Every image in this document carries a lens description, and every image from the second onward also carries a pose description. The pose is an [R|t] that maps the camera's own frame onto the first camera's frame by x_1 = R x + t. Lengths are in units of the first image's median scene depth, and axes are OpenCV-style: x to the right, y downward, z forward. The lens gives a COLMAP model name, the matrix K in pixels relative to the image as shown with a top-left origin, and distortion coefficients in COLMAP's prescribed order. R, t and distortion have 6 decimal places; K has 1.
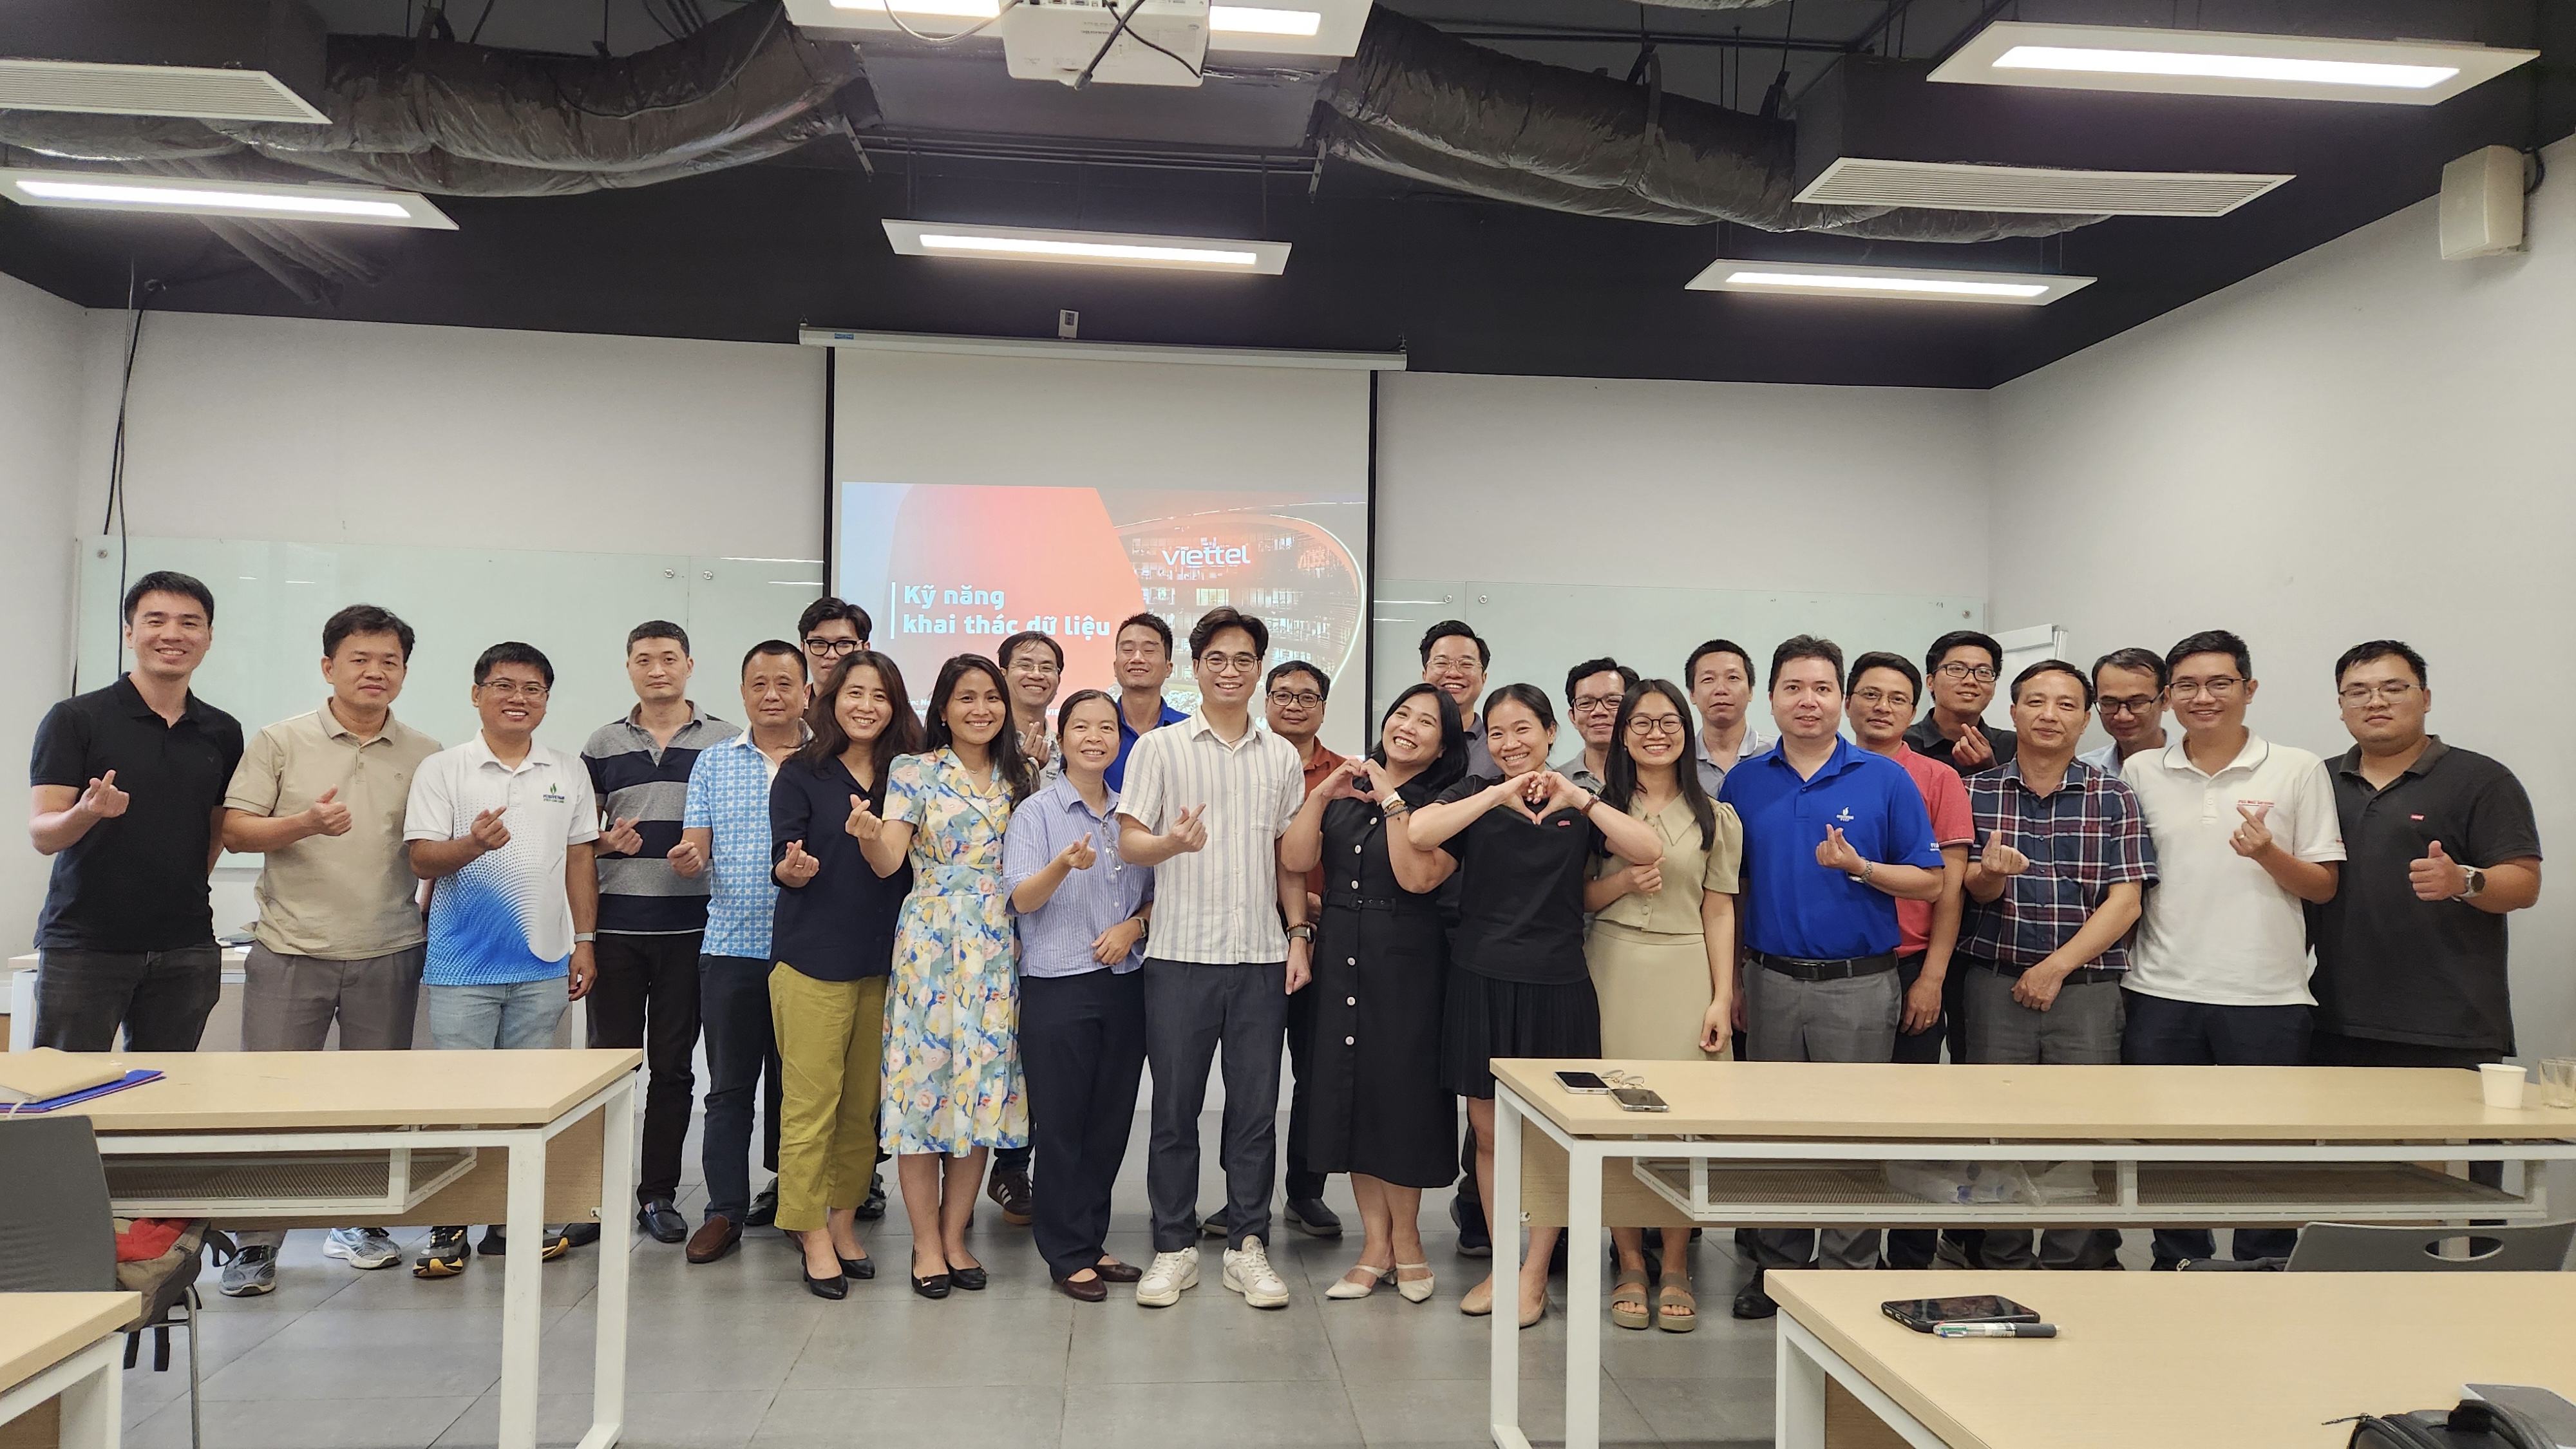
lens RADIAL K [[1682.1, 0, 1270.4], [0, 1682.1, 730.6], [0, 0, 1]] dist [-0.001692, -0.000469]
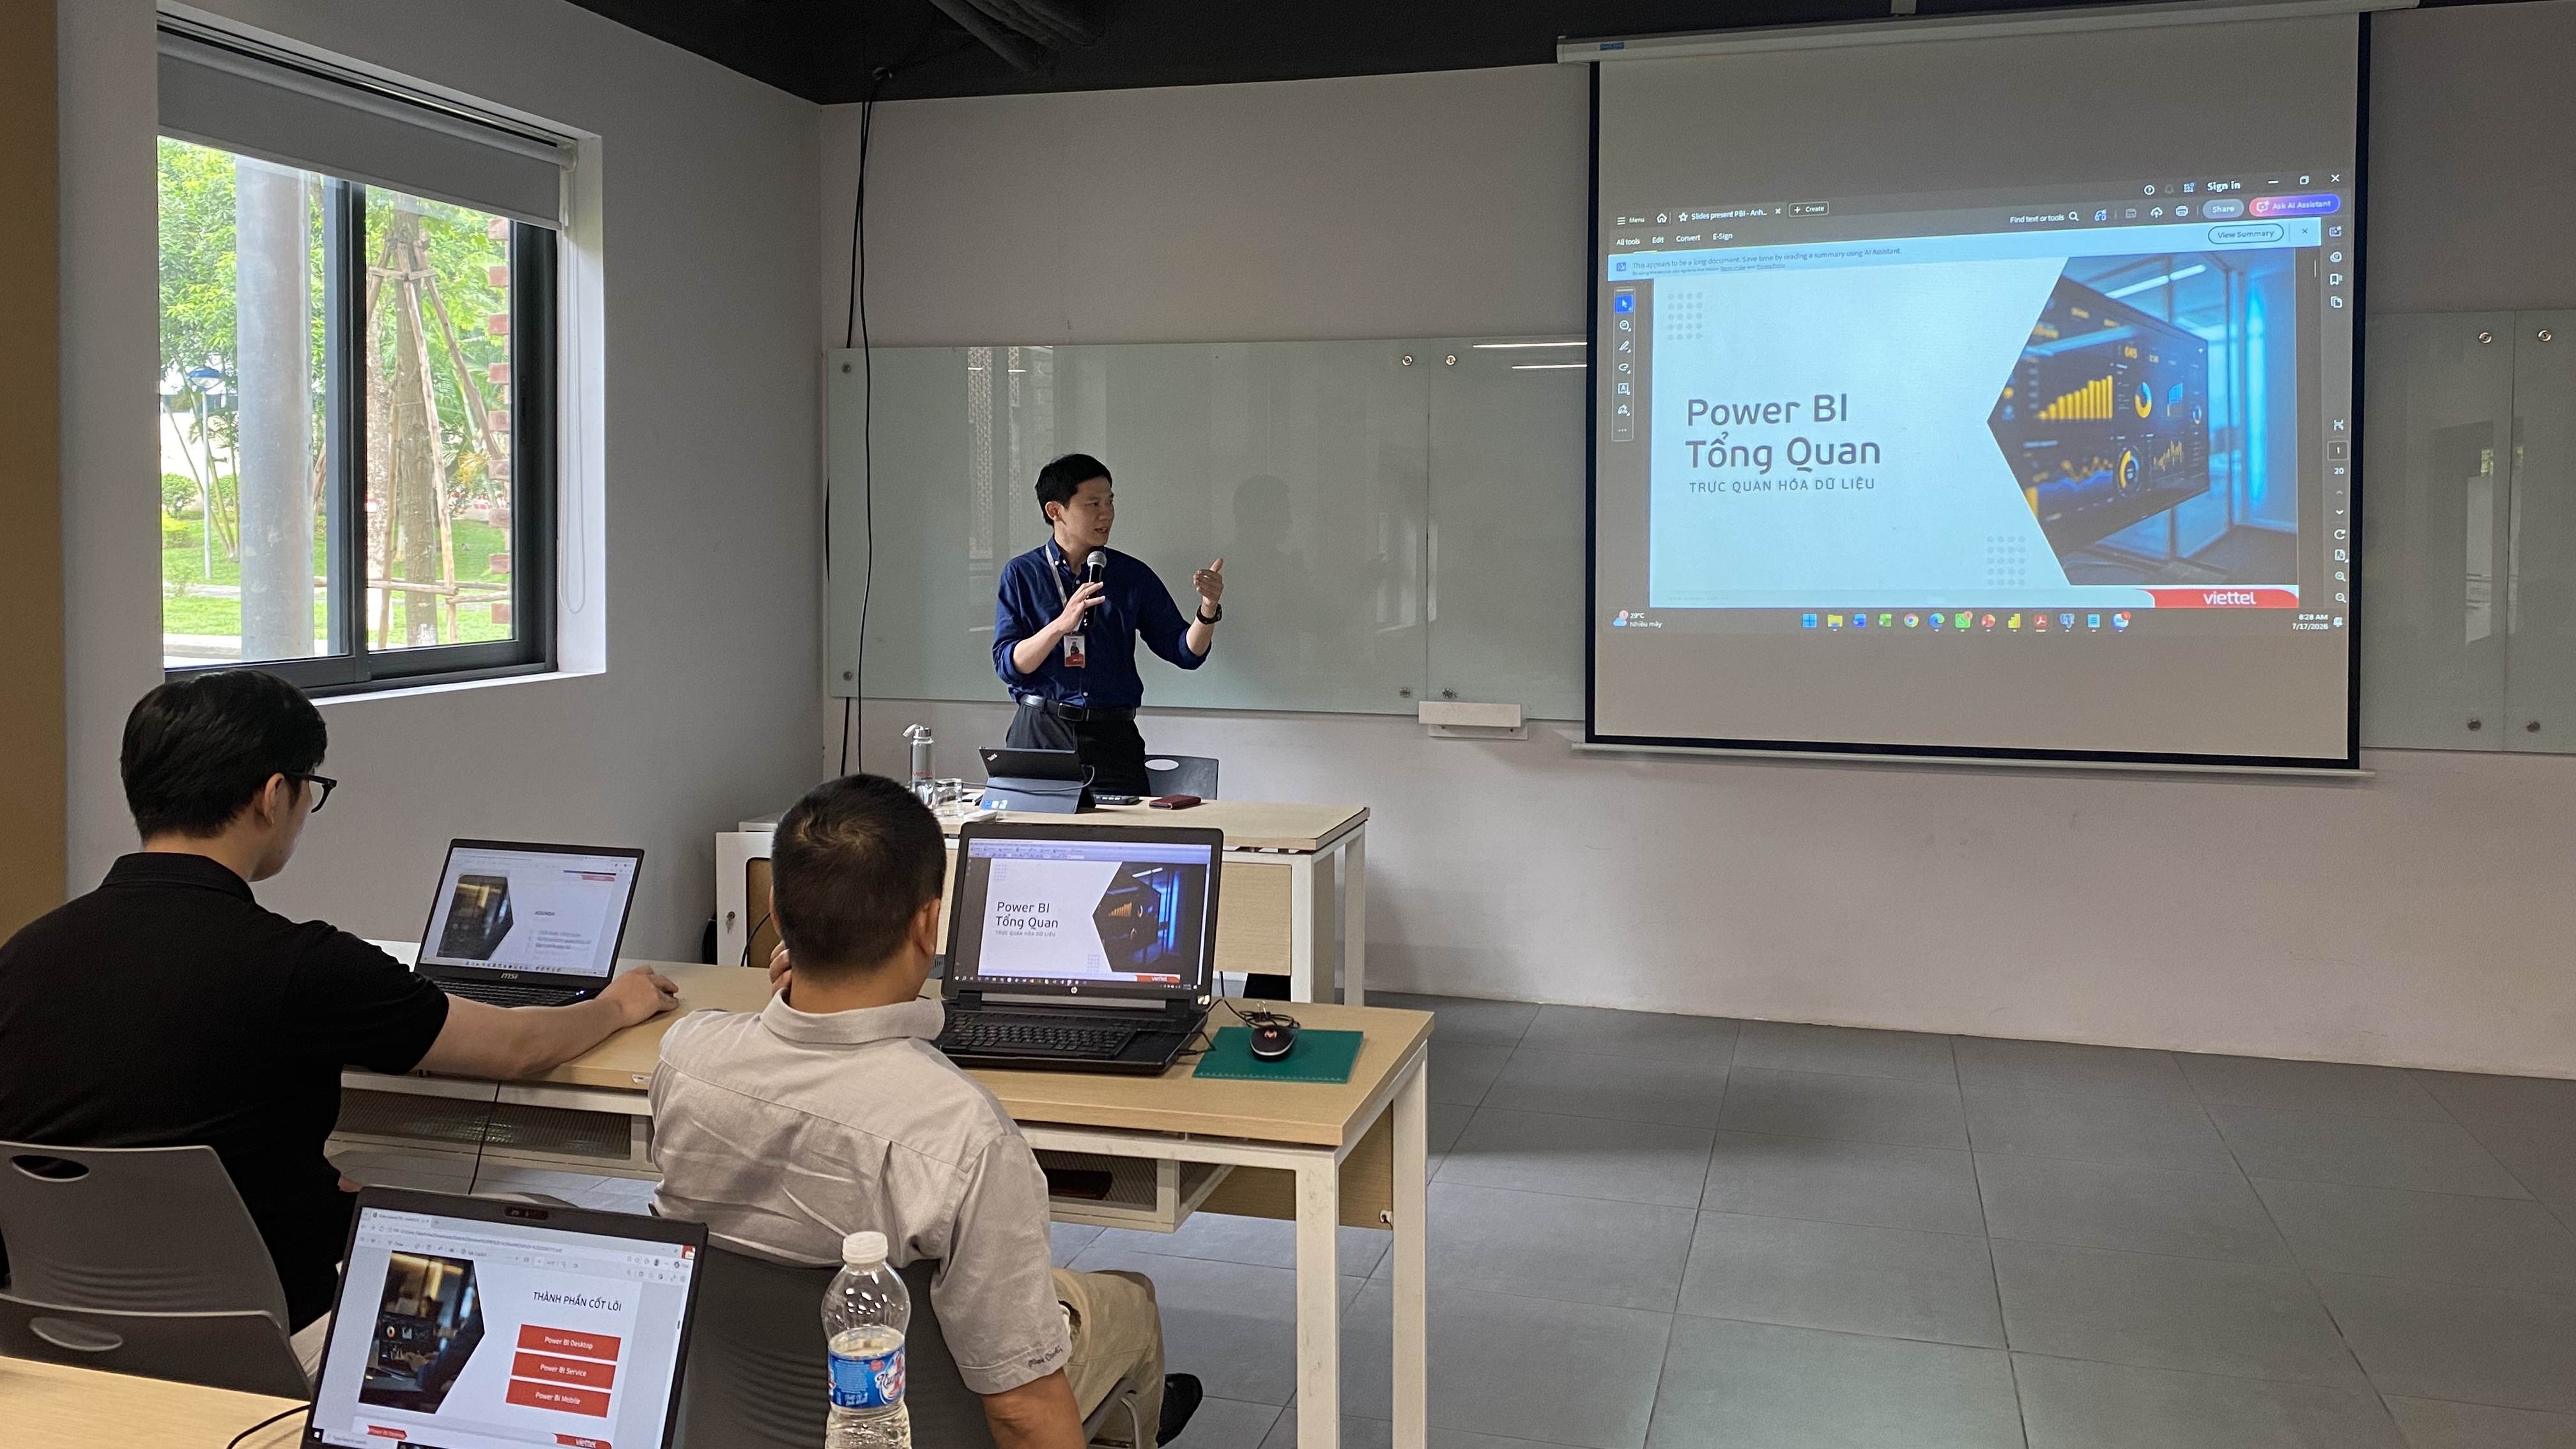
lens RADIAL K [[1952.8, 0, 1280.5], [0, 1952.8, 712.4], [0, 0, 1]] dist [-0.009074, 0.003106]
pose [[0.921748, 0.019168, -0.387315, -0.040814], [0.020868, 0.994879, 0.098899, -0.017198], [0.387227, -0.099242, 0.916627, 0.069383]]
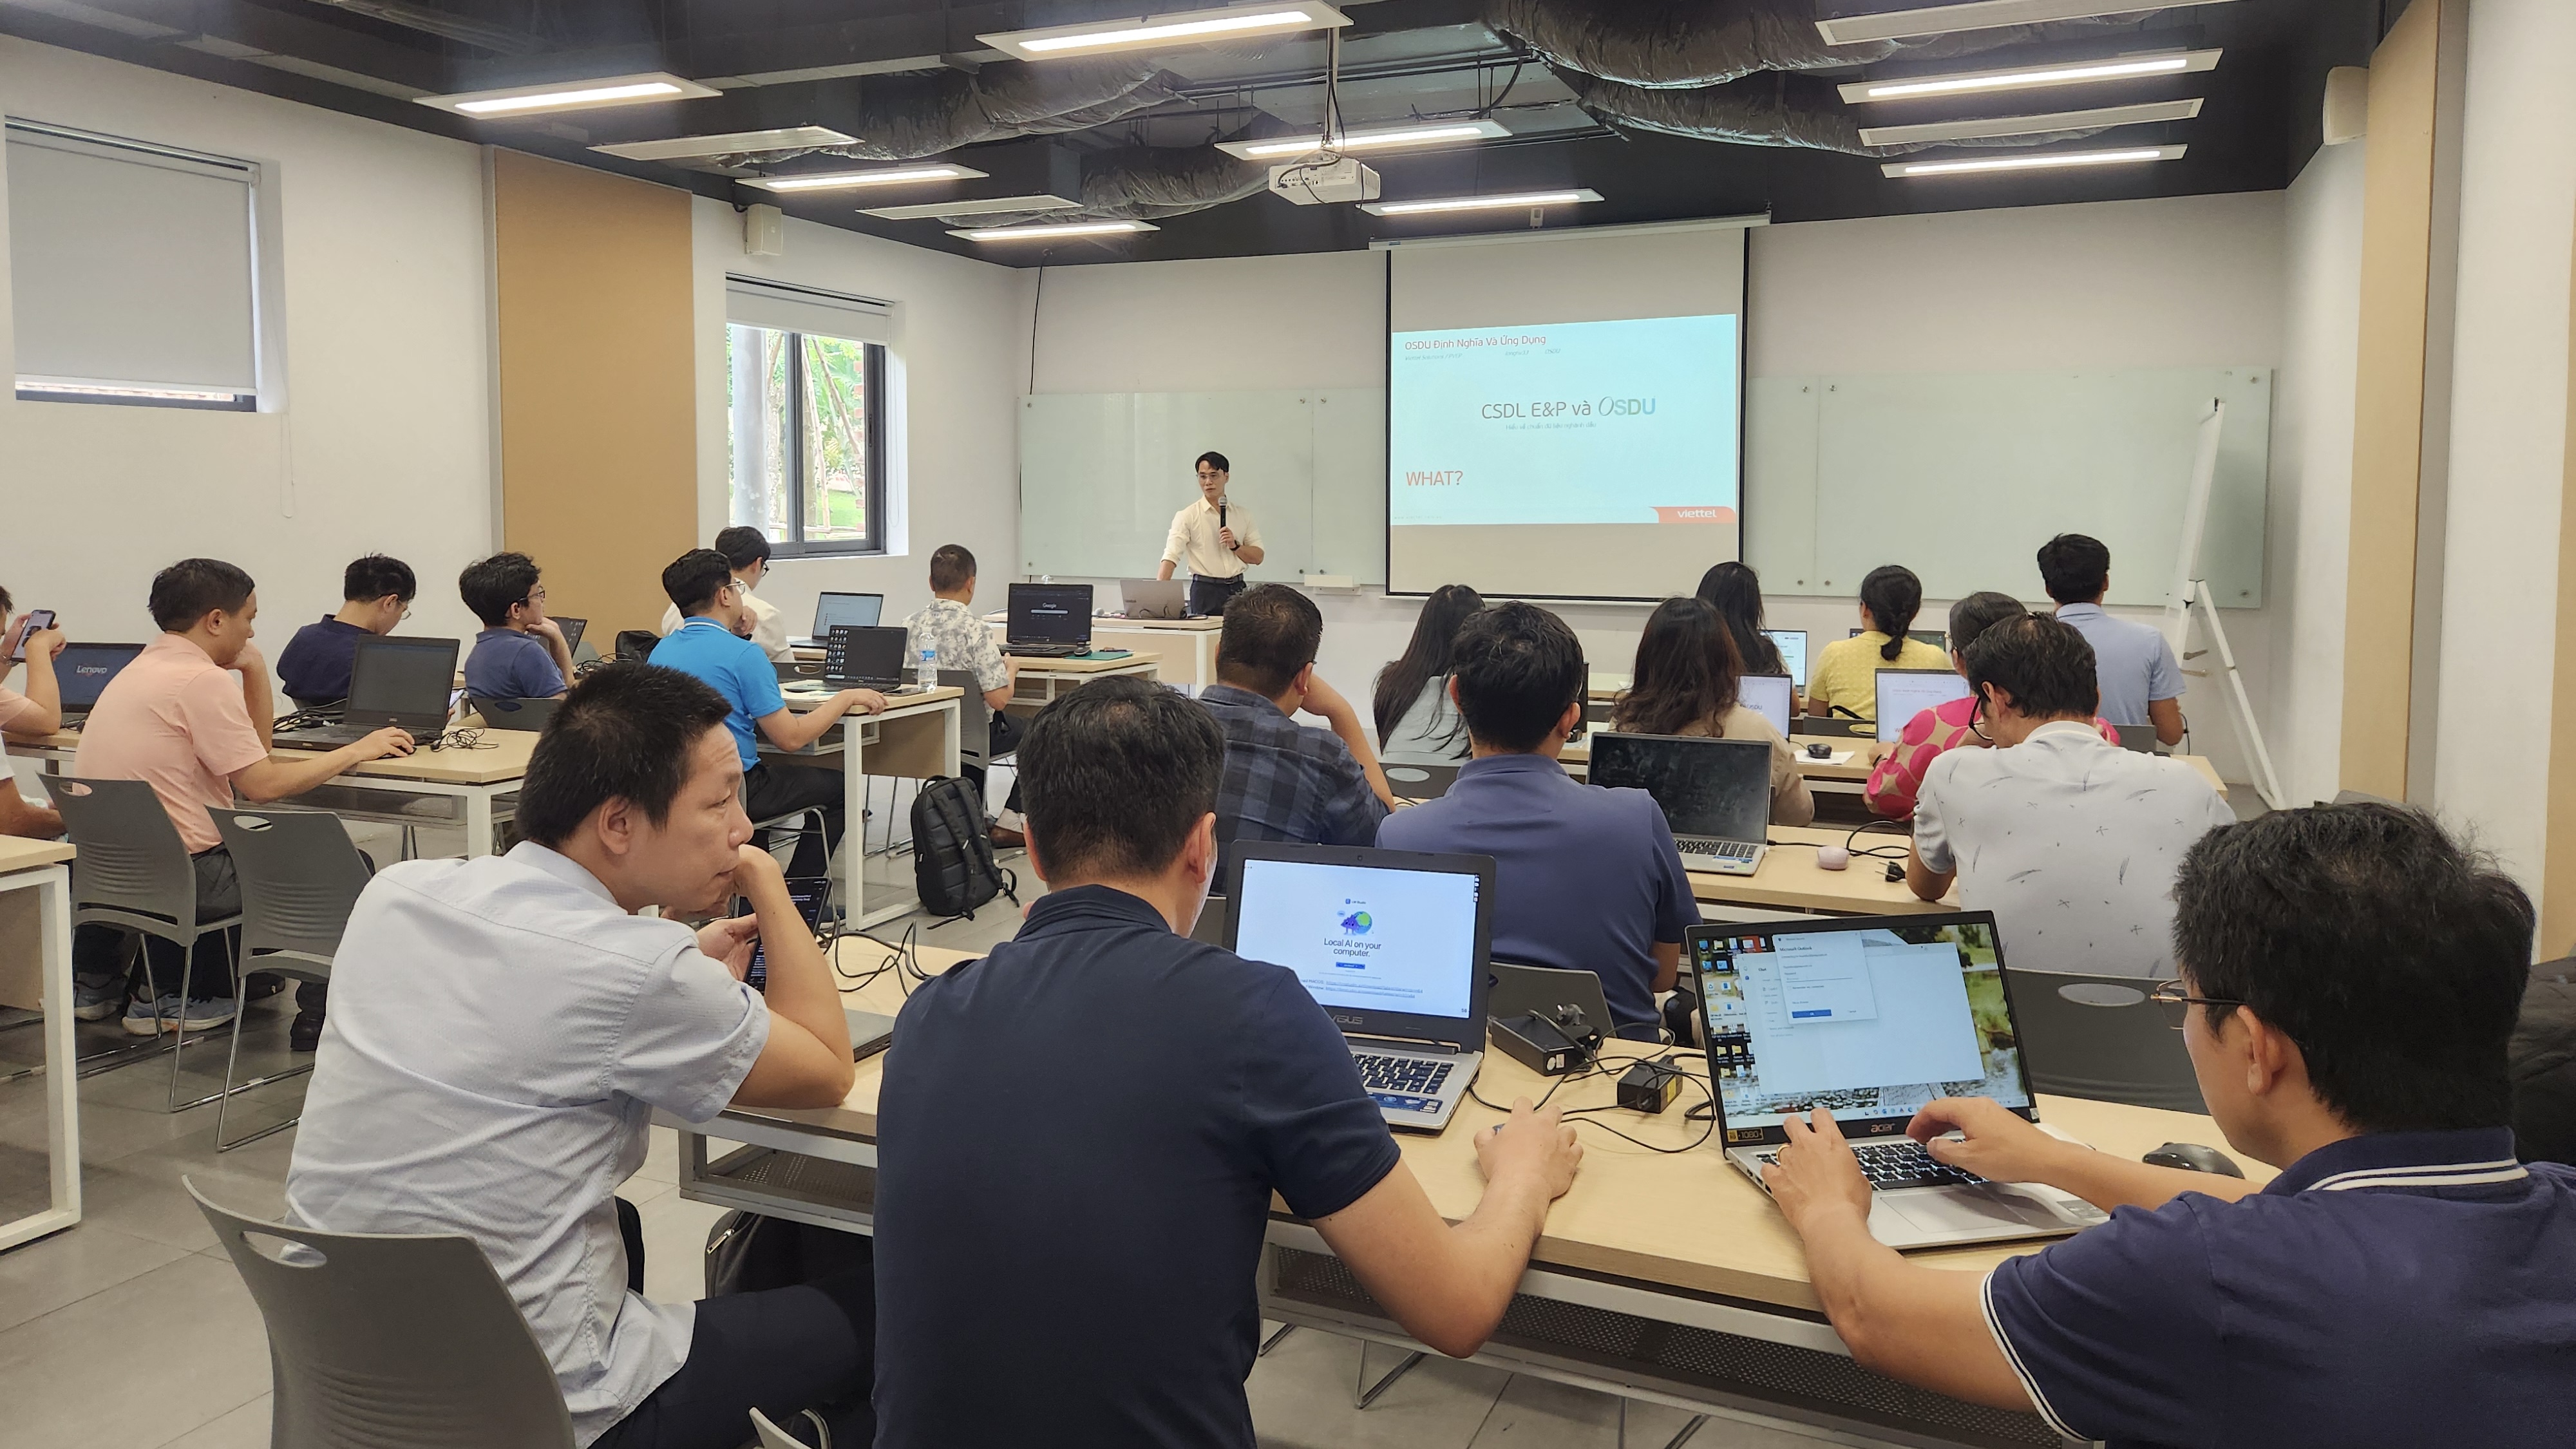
lens RADIAL K [[1858.5, 0, 1283.0], [0, 1858.5, 728.7], [0, 0, 1]] dist [-0.004230, -0.000496]
pose [[0.855478, 0.051583, -0.515264, 0.741330], [0.024090, 0.989985, 0.139102, -0.033623], [0.517279, -0.131411, 0.845668, -0.763863]]
